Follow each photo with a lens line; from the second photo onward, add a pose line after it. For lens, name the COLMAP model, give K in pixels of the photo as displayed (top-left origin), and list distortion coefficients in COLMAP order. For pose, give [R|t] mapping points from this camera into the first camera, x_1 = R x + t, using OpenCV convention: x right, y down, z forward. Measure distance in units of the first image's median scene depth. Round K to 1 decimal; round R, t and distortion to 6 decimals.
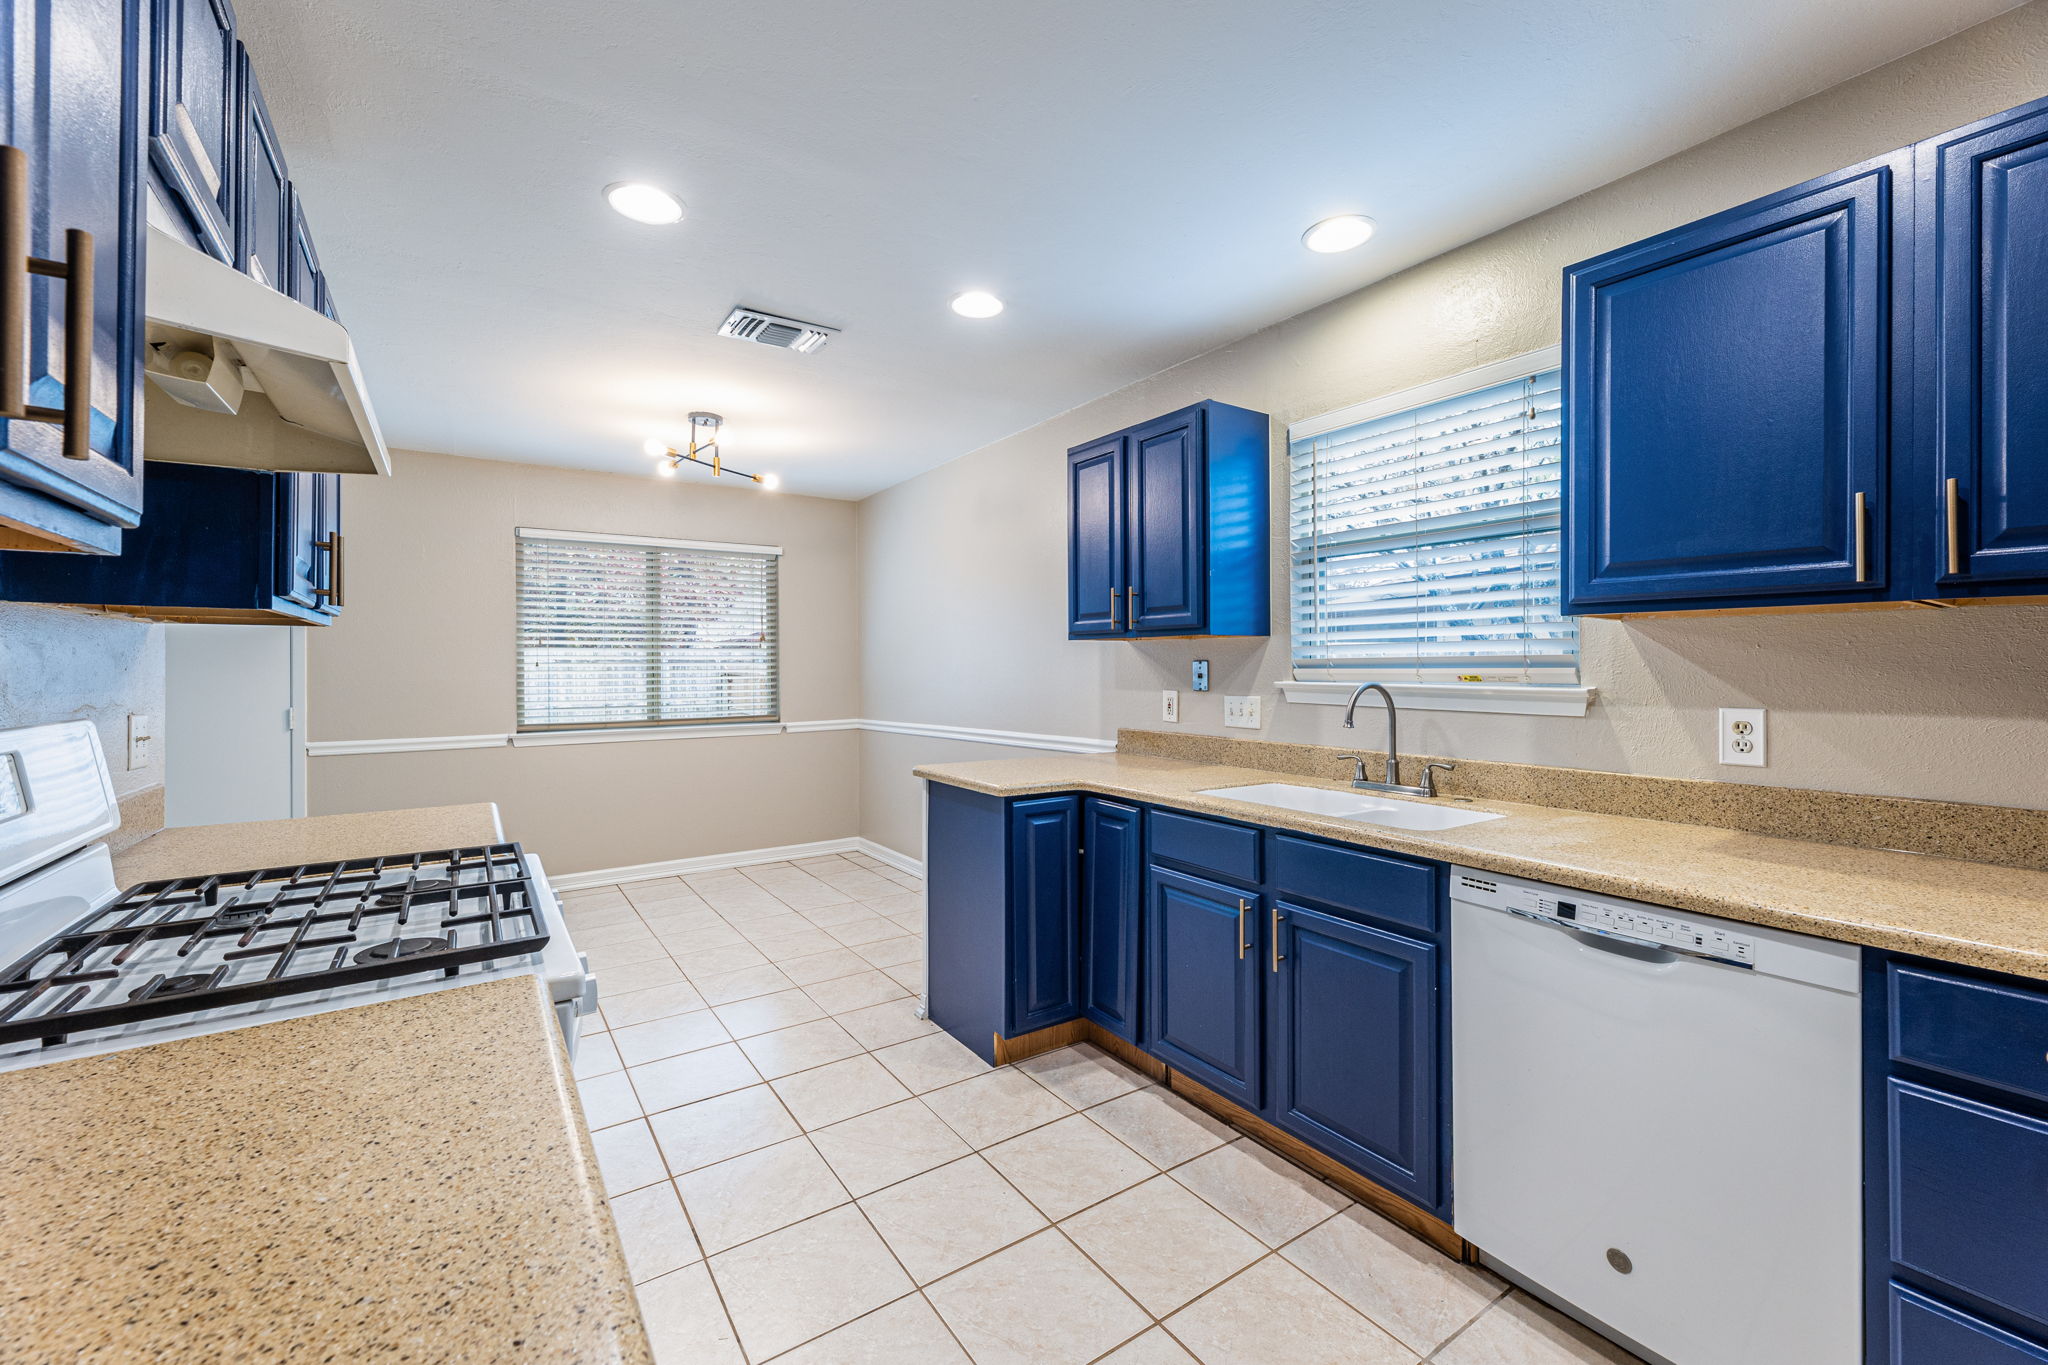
lens RADIAL K [[825.7, 0, 1029.6], [0, 825.7, 665.1], [0, 0, 1]] dist [0.001950, 0.000140]
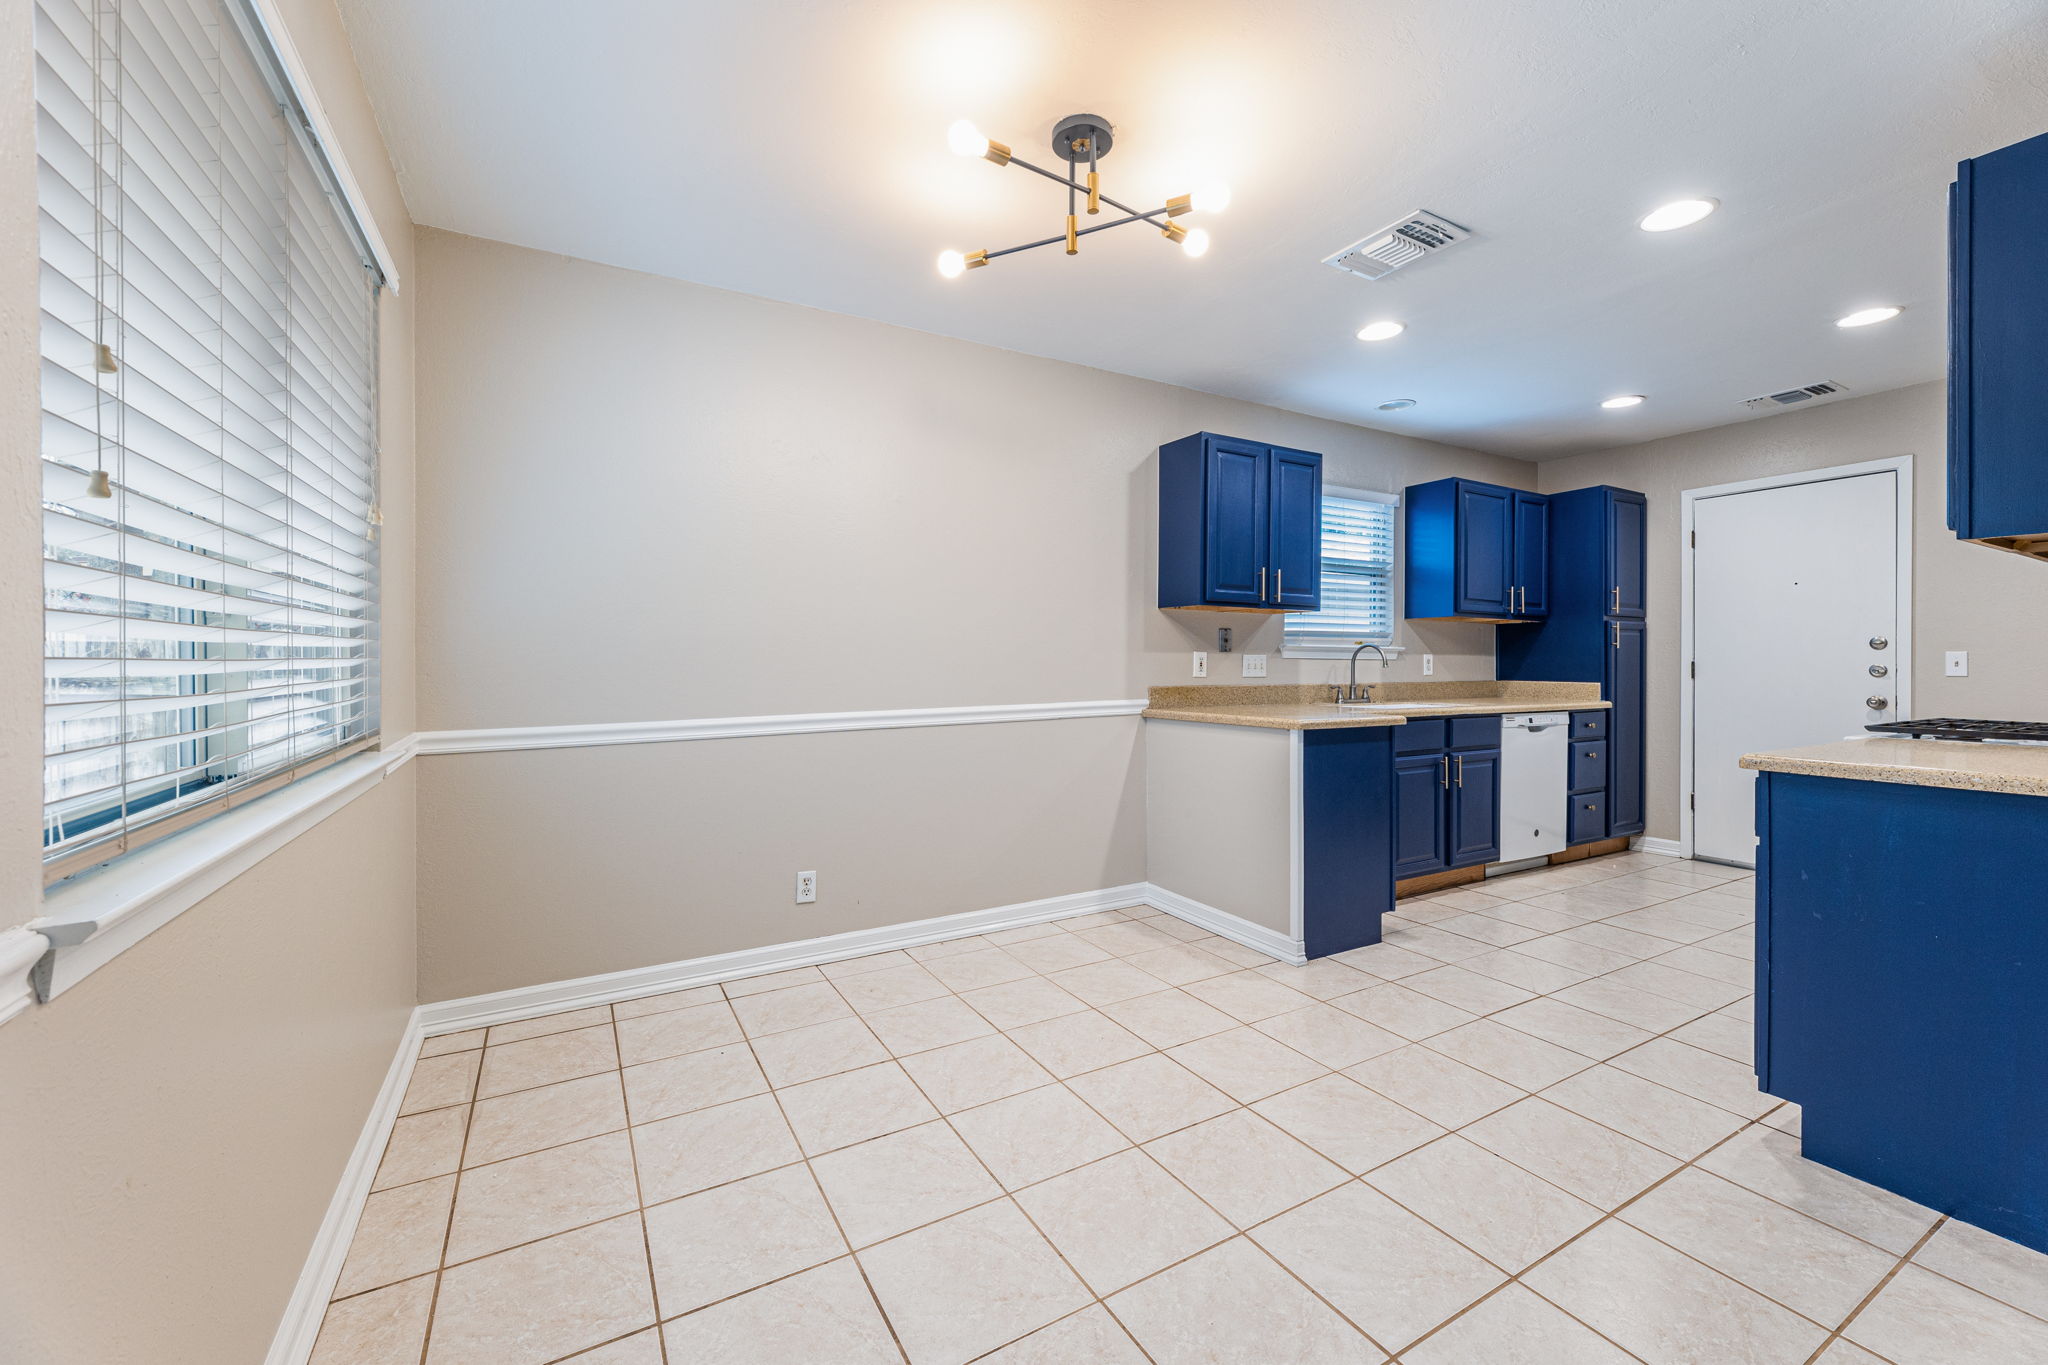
lens RADIAL K [[825.7, 0, 1029.6], [0, 825.7, 665.1], [0, 0, 1]] dist [0.001950, 0.000140]
pose [[0.082770, -0.002980, 0.996564, -0.849396], [-0.004672, 0.999983, 0.003378, 0.037051], [-0.996558, -0.004935, 0.082754, 0.900841]]
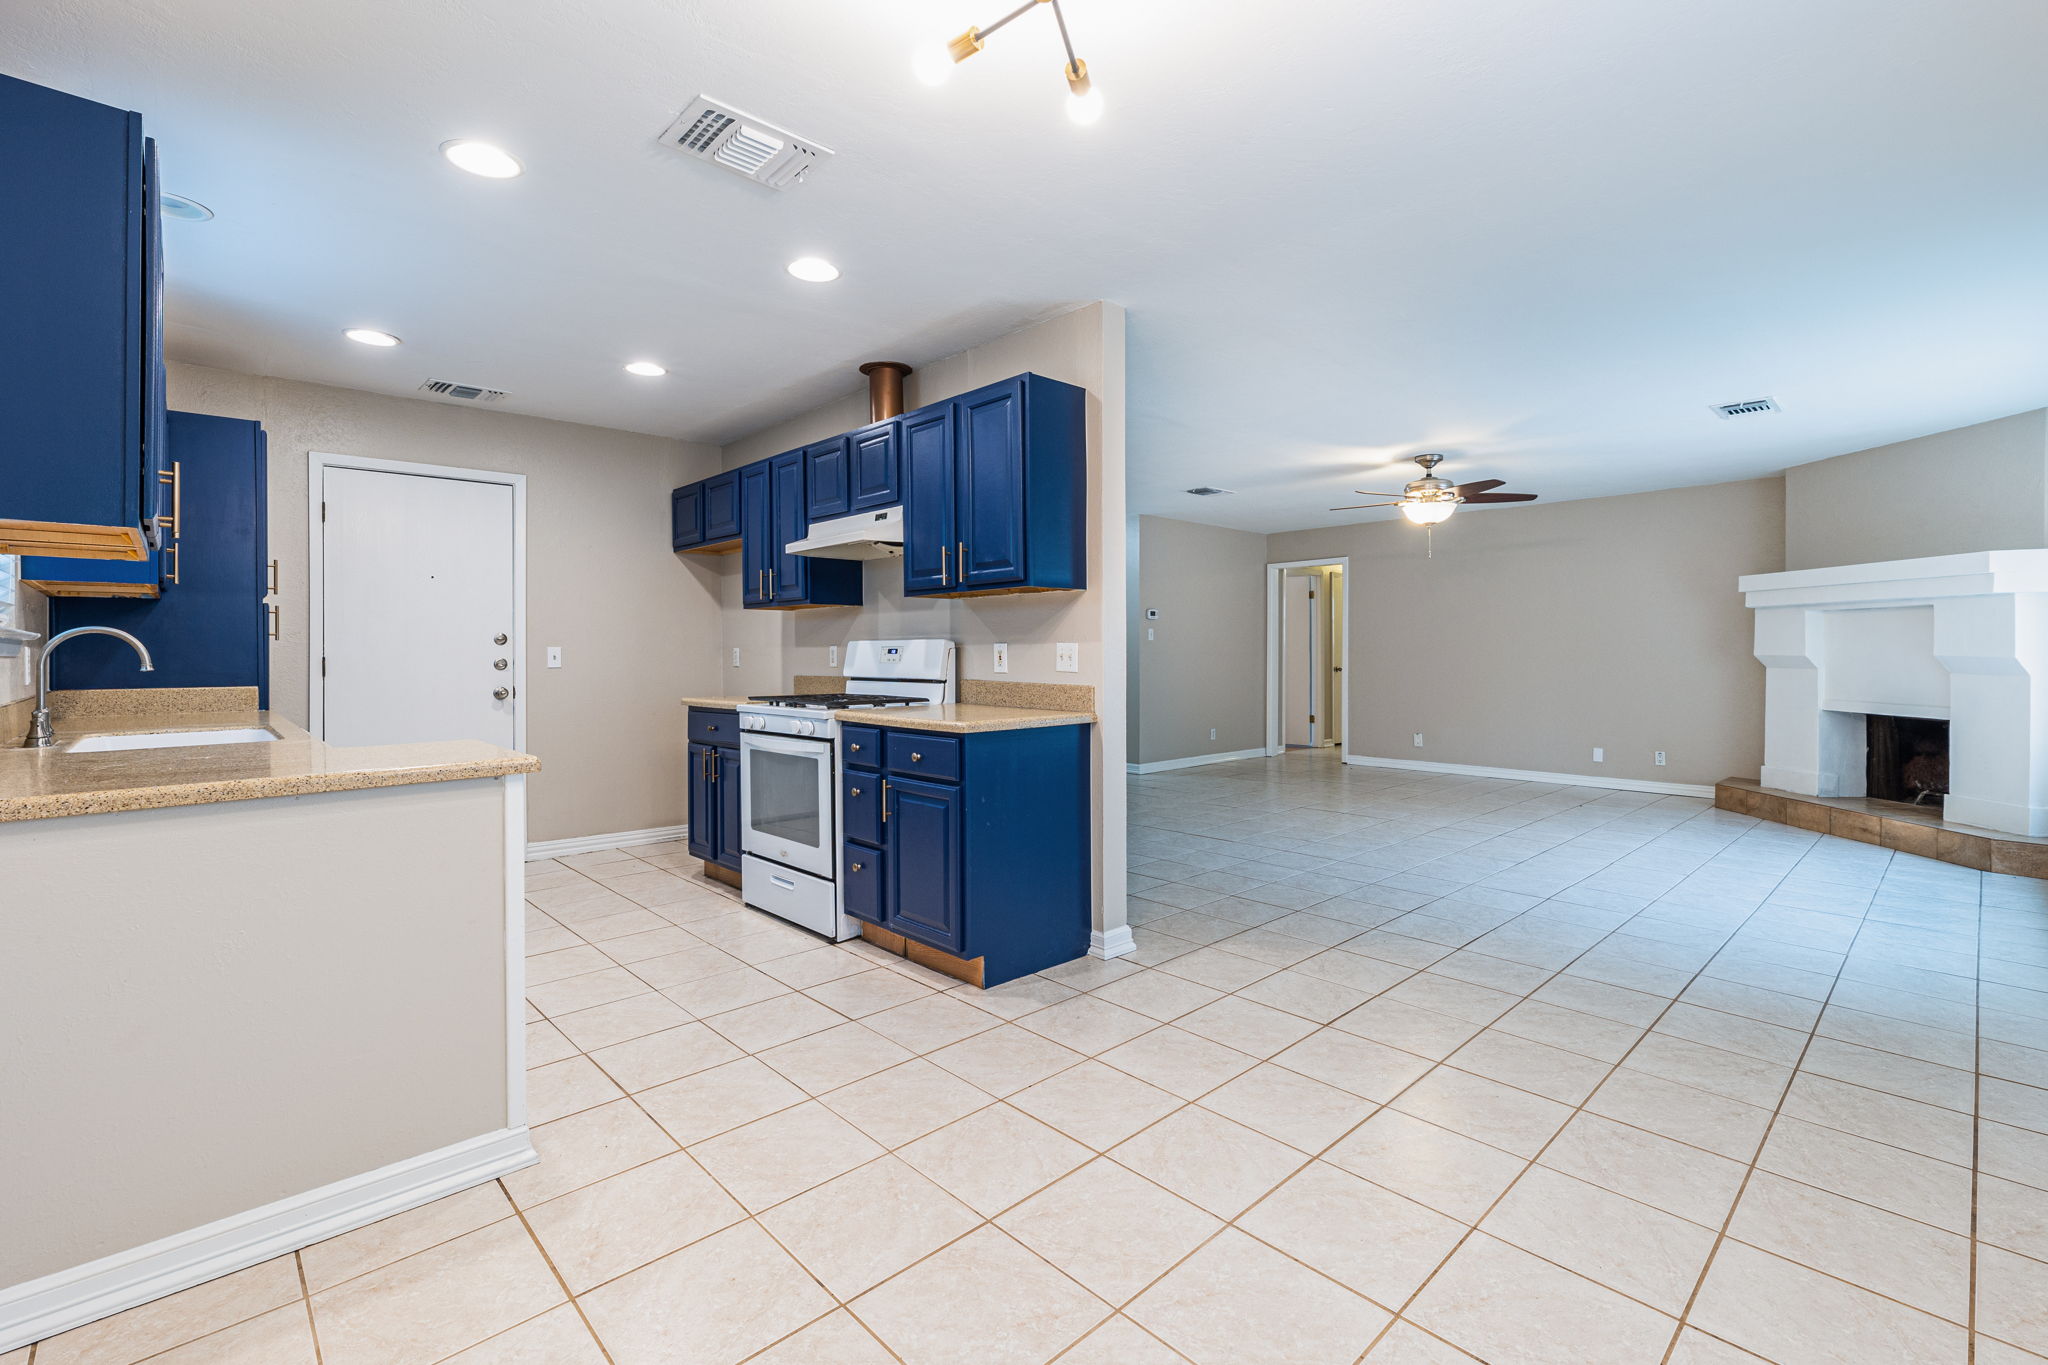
lens RADIAL K [[906.6, 0, 1028.8], [0, 906.6, 642.2], [0, 0, 1]] dist [-0.007408, 0.000284]
pose [[-0.987801, 0.006461, -0.155590, -0.287707], [0.008826, 0.999856, -0.014516, 0.036709], [0.155473, -0.015712, -0.987715, 1.245938]]
